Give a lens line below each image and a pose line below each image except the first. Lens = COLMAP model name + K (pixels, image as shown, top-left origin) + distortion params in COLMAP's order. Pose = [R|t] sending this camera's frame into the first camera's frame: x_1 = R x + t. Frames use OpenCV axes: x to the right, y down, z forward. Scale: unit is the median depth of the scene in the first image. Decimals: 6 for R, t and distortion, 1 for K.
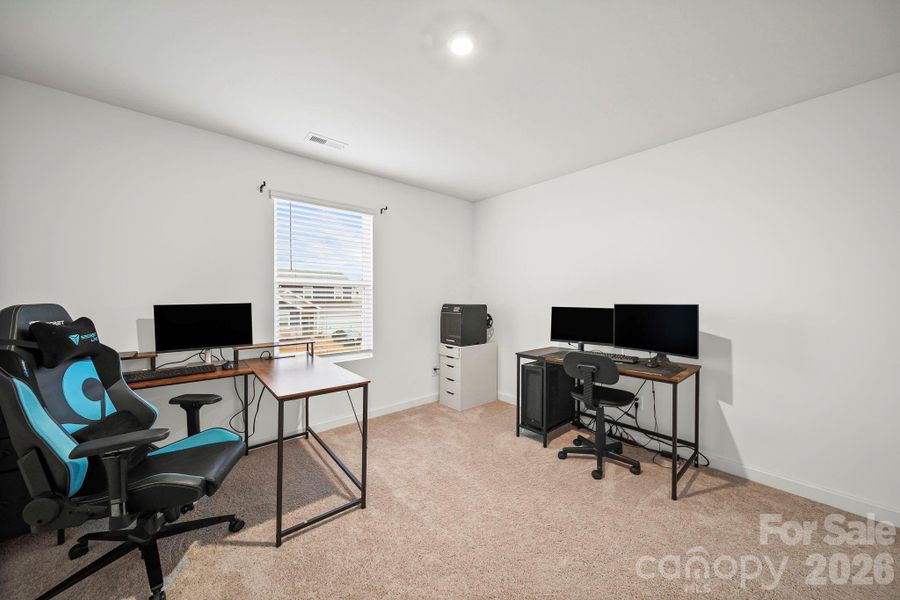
lens RADIAL K [[317.9, 0, 454.6], [0, 317.9, 300.0], [0, 0, 1]] dist [0.000912, 0.000065]
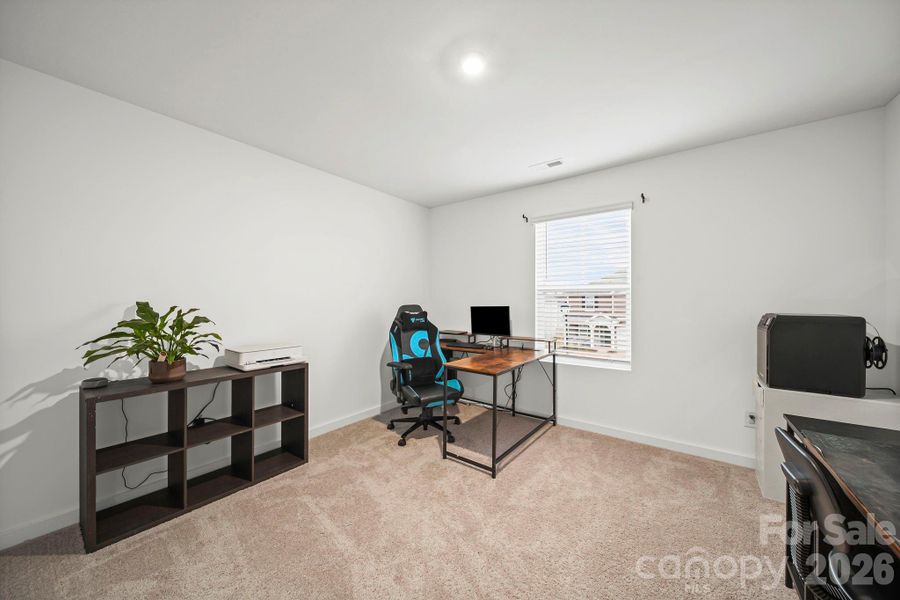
lens RADIAL K [[317.9, 0, 454.6], [0, 317.9, 300.0], [0, 0, 1]] dist [0.000912, 0.000065]
pose [[0.220774, -0.013719, -0.975229, 0.668000], [-0.010657, 0.999807, -0.016477, 0.007467], [0.975267, 0.014031, 0.220585, 0.458548]]
